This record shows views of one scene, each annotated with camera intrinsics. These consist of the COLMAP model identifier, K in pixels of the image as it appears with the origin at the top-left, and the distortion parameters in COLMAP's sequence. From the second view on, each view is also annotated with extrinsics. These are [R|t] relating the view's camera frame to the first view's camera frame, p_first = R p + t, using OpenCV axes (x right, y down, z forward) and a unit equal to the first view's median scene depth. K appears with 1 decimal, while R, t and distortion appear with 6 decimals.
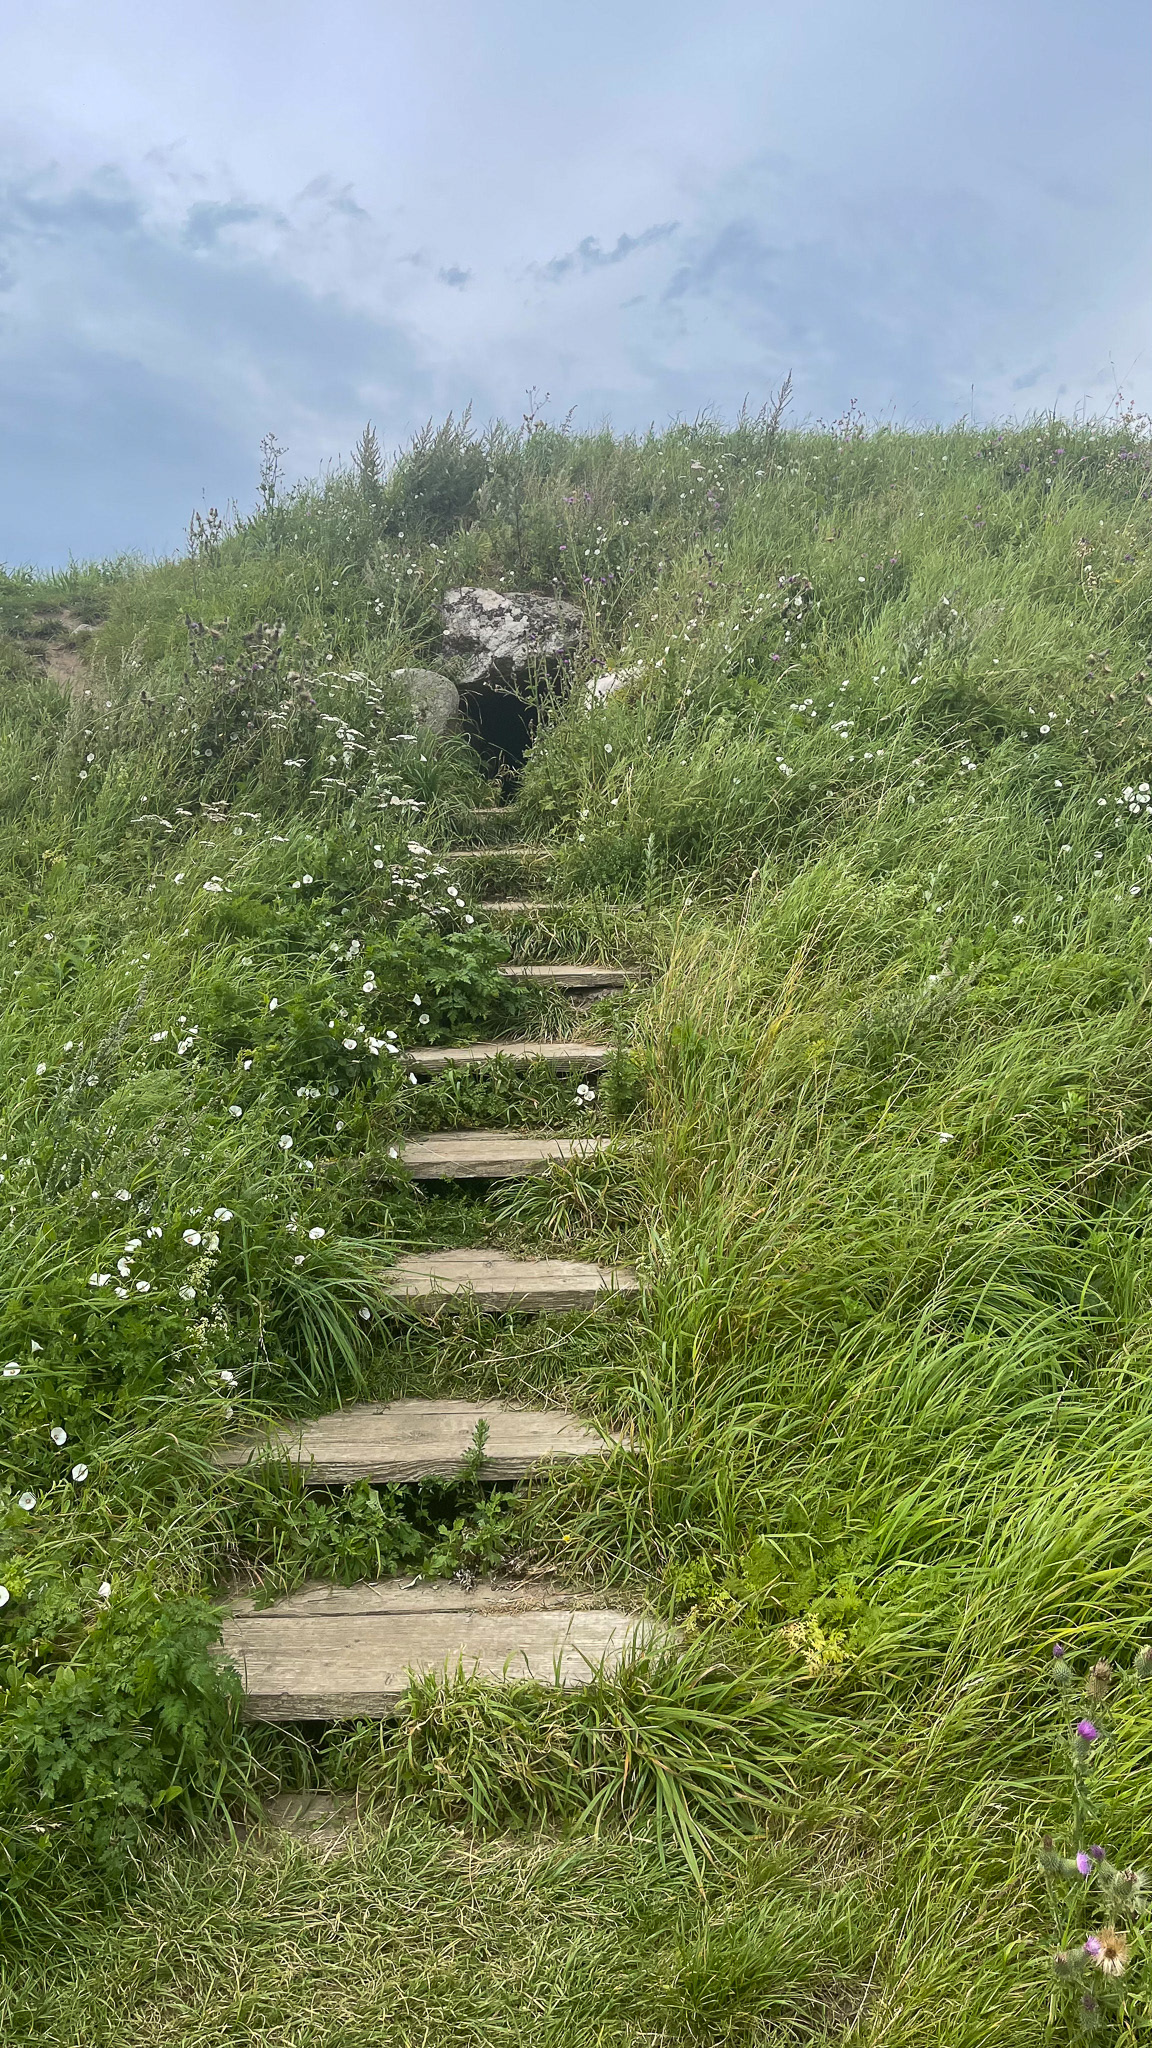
lens RADIAL K [[1604.0, 0, 576.0], [0, 1604.0, 1024.0], [0, 0, 1]] dist [0.060543, -0.055345]
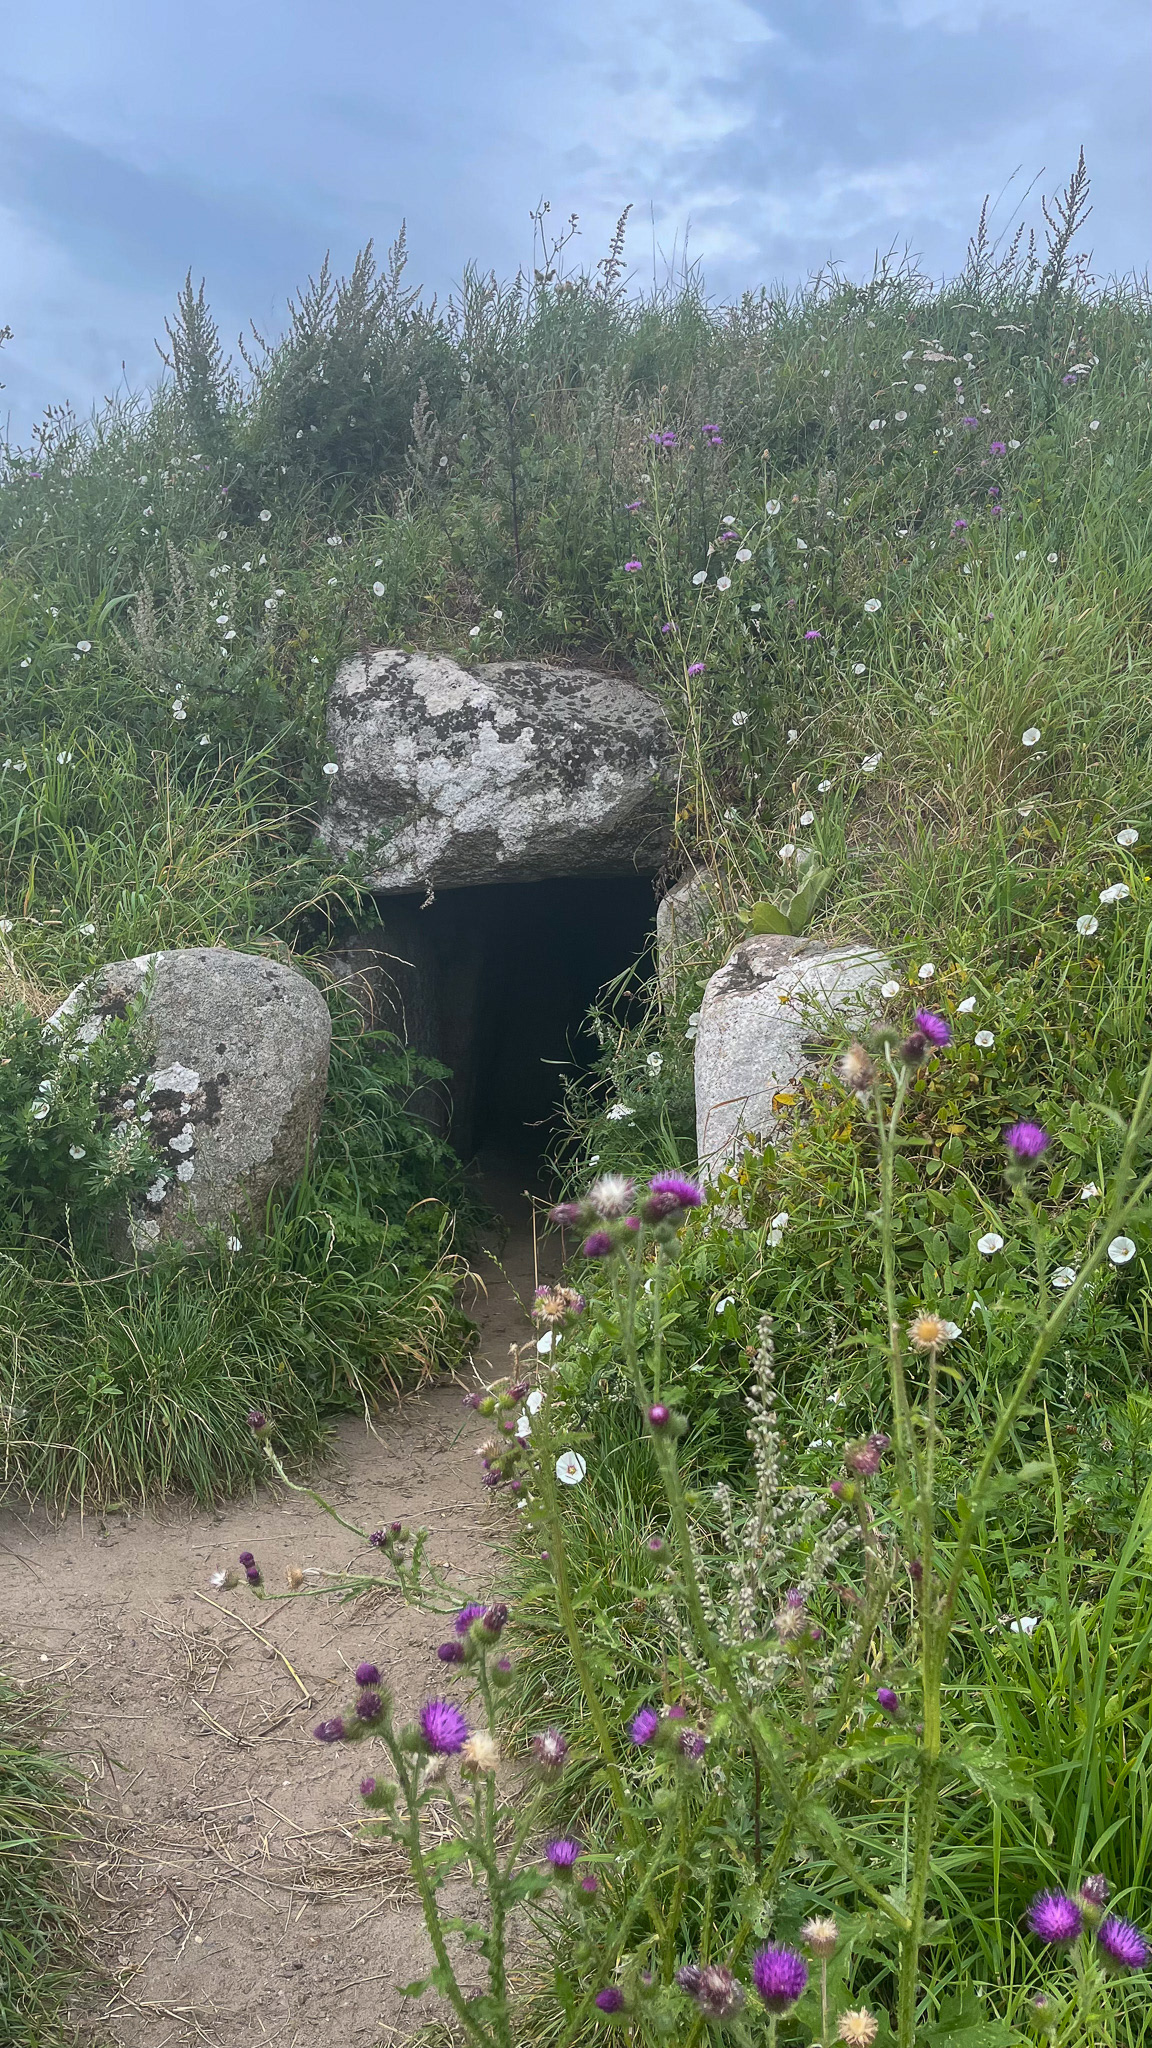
lens RADIAL K [[1604.0, 0, 576.0], [0, 1604.0, 1024.0], [0, 0, 1]] dist [0.060543, -0.055345]
pose [[0.999897, -0.002860, -0.014073, -0.029762], [0.003429, 0.999172, 0.040540, -0.421738], [0.013945, -0.040584, 0.999079, 1.272018]]
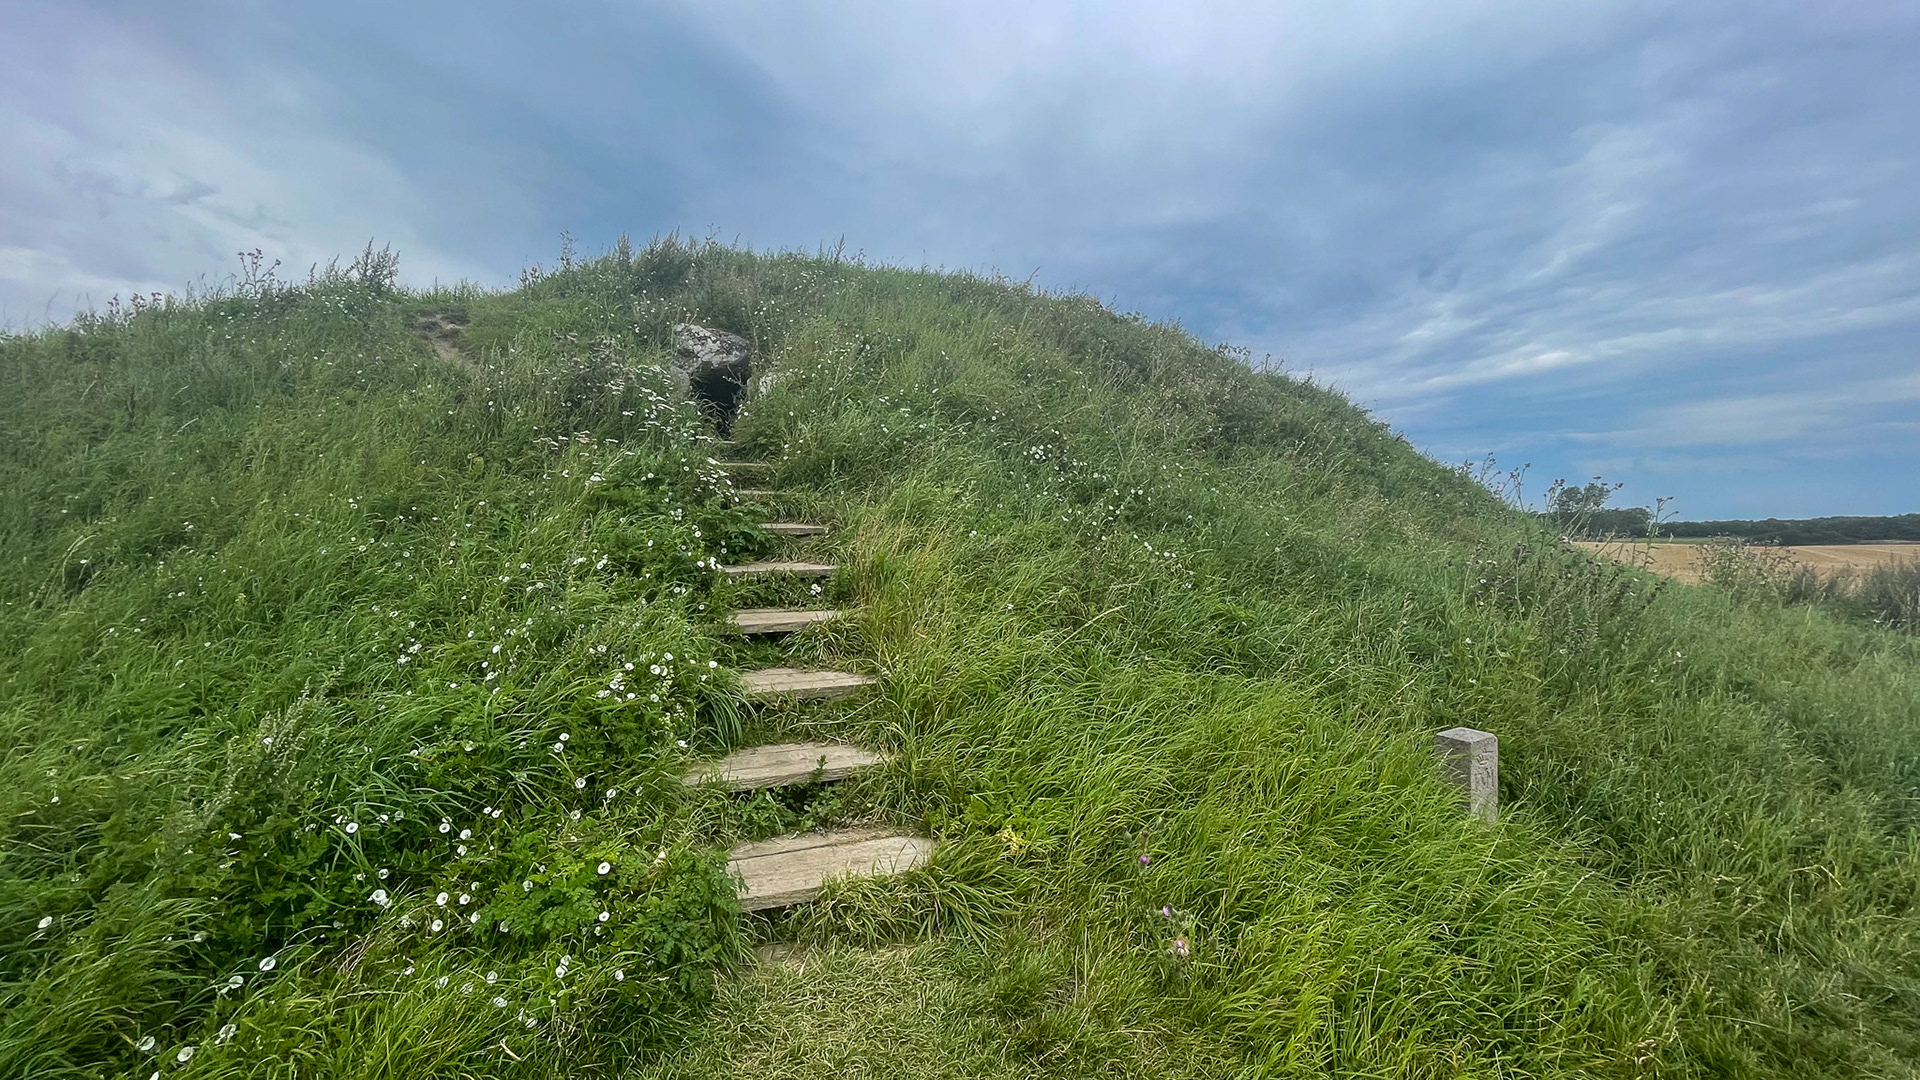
lens RADIAL K [[797.0, 0, 960.0], [0, 797.0, 540.0], [0, 0, 1]] dist [0.000420, -0.000077]
pose [[0.943127, 0.005490, 0.332389, -0.162845], [-0.001649, 0.999929, -0.011837, -0.005782], [-0.332430, 0.010616, 0.943068, -0.001708]]
